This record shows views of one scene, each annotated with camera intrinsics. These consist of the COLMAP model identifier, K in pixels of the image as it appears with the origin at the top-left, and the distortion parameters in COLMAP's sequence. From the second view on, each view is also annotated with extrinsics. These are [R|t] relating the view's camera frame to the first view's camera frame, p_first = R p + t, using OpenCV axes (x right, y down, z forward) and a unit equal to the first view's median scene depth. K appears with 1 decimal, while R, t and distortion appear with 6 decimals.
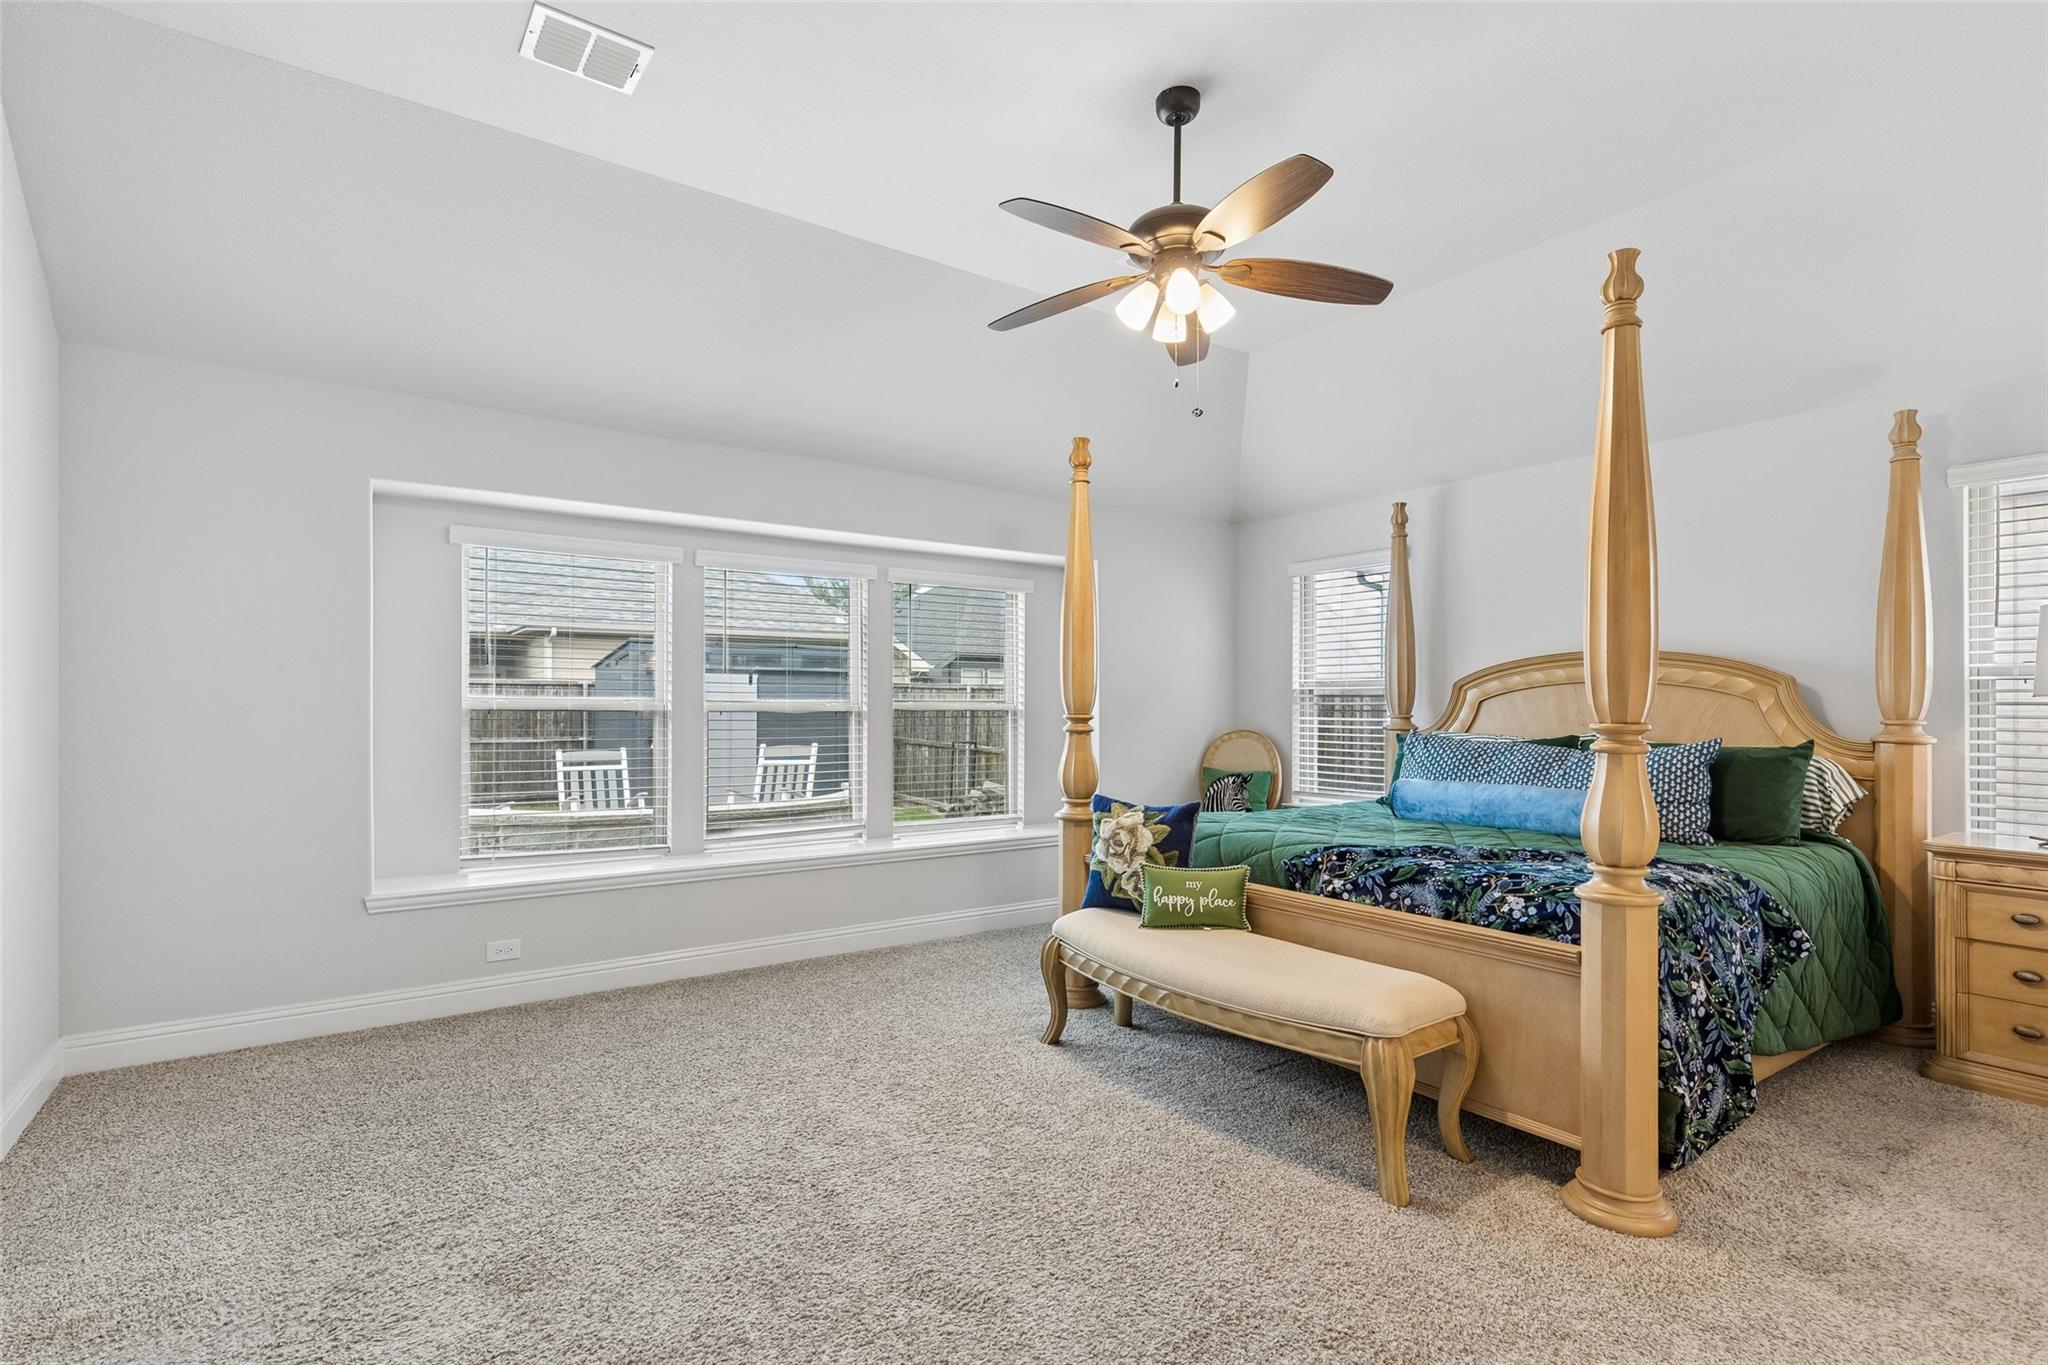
lens RADIAL K [[995.6, 0, 1024.6], [0, 995.6, 694.3], [0, 0, 1]] dist [0.000428, -0.000181]
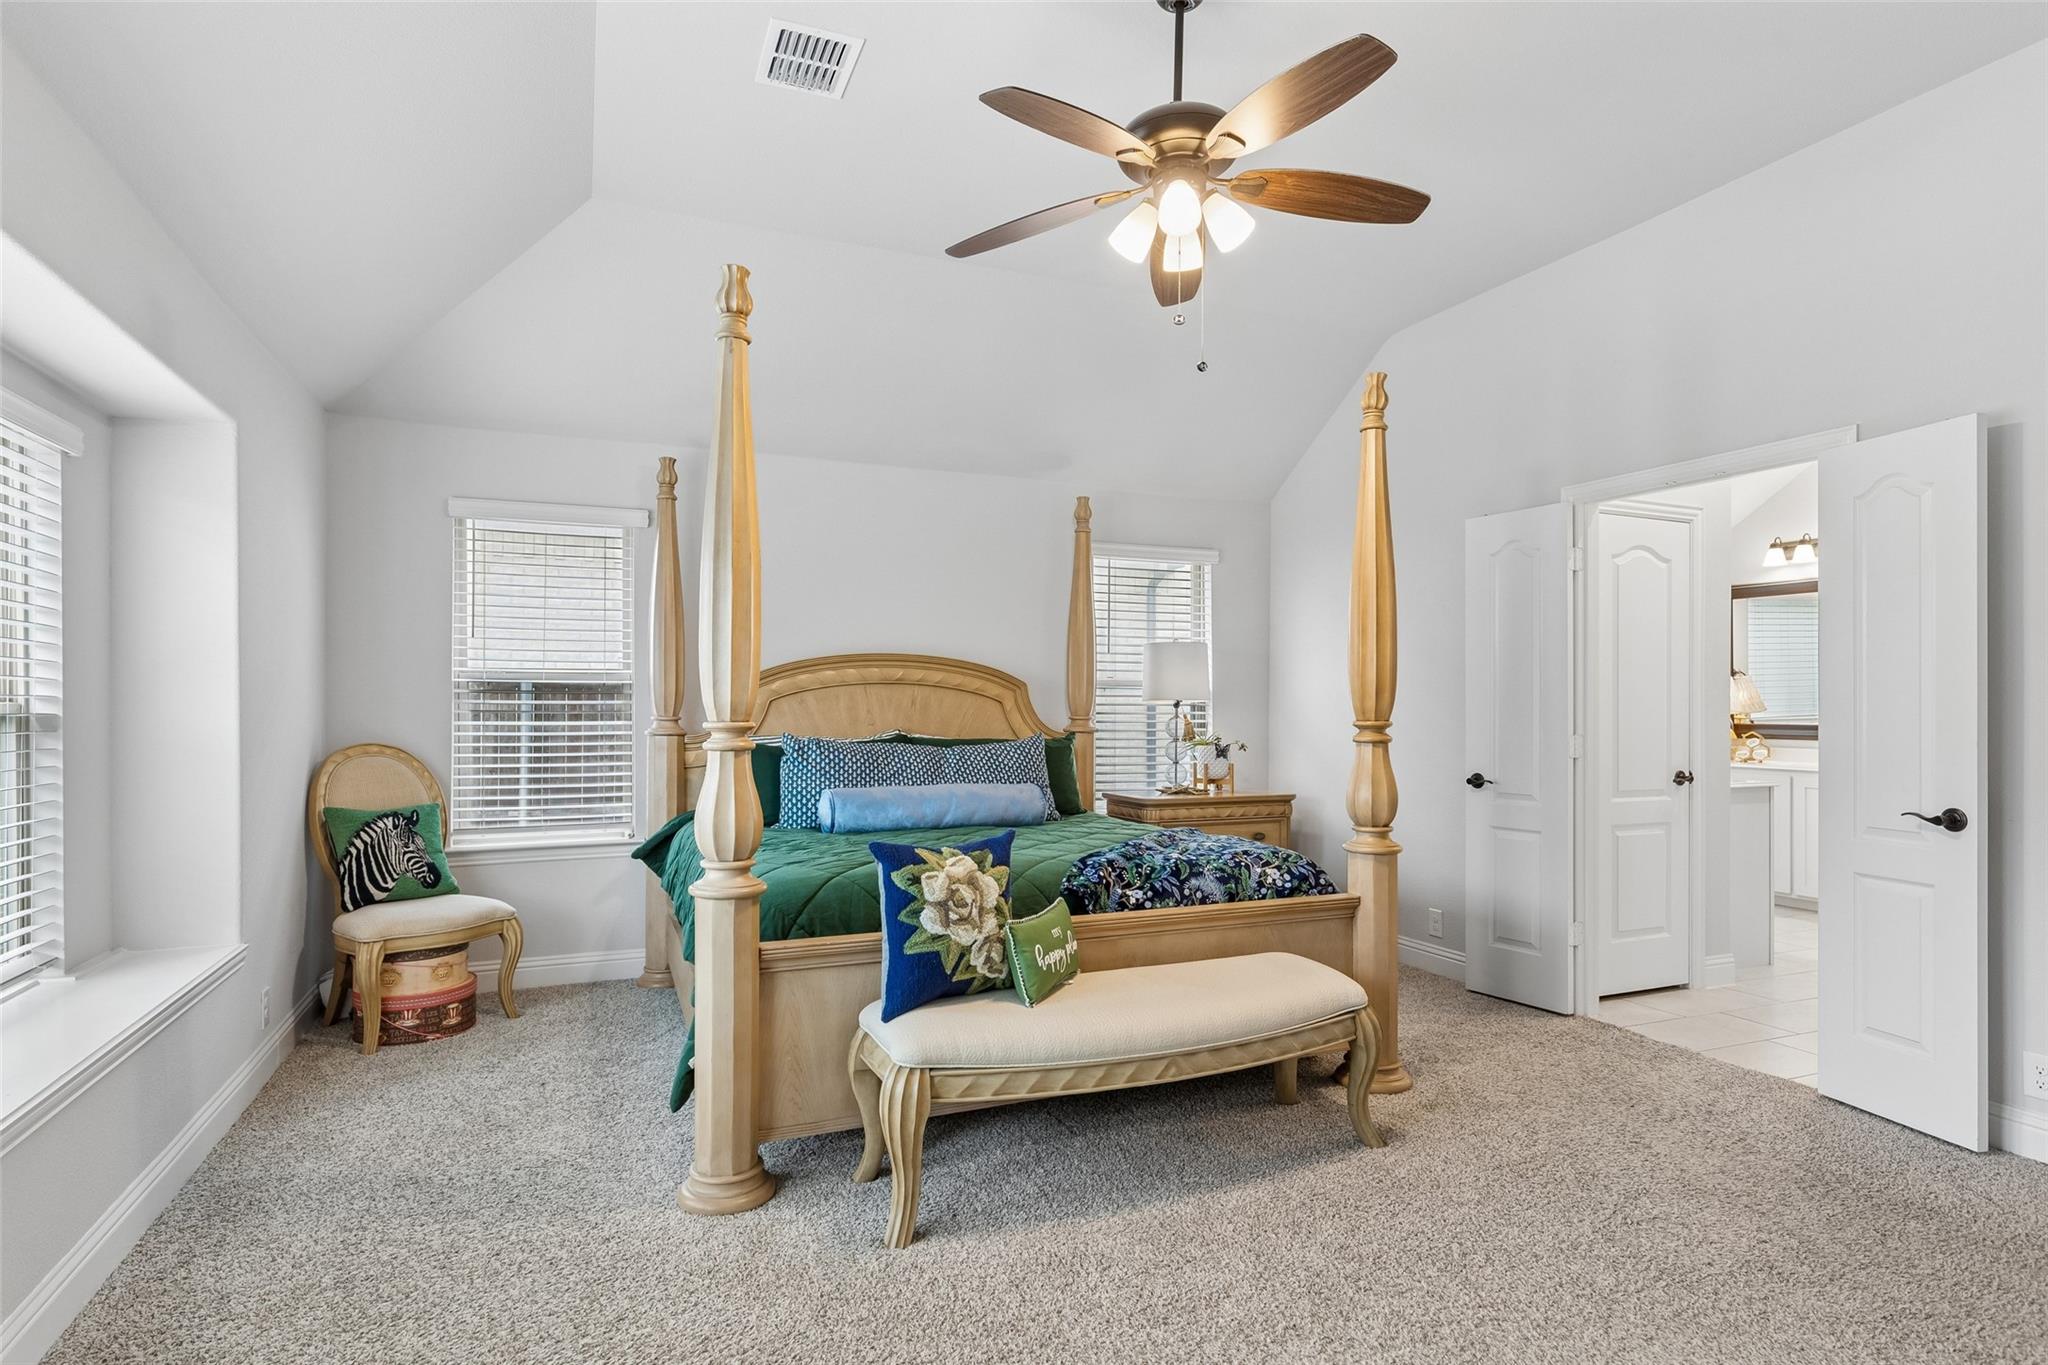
lens RADIAL K [[1062.8, 0, 1024.5], [0, 1062.8, 694.2], [0, 0, 1]] dist [-0.000879, 0.003313]
pose [[0.210439, 0.010242, 0.977553, -0.639920], [-0.012496, 0.999892, -0.007786, 0.007817], [-0.977527, -0.010577, 0.210544, 0.813931]]
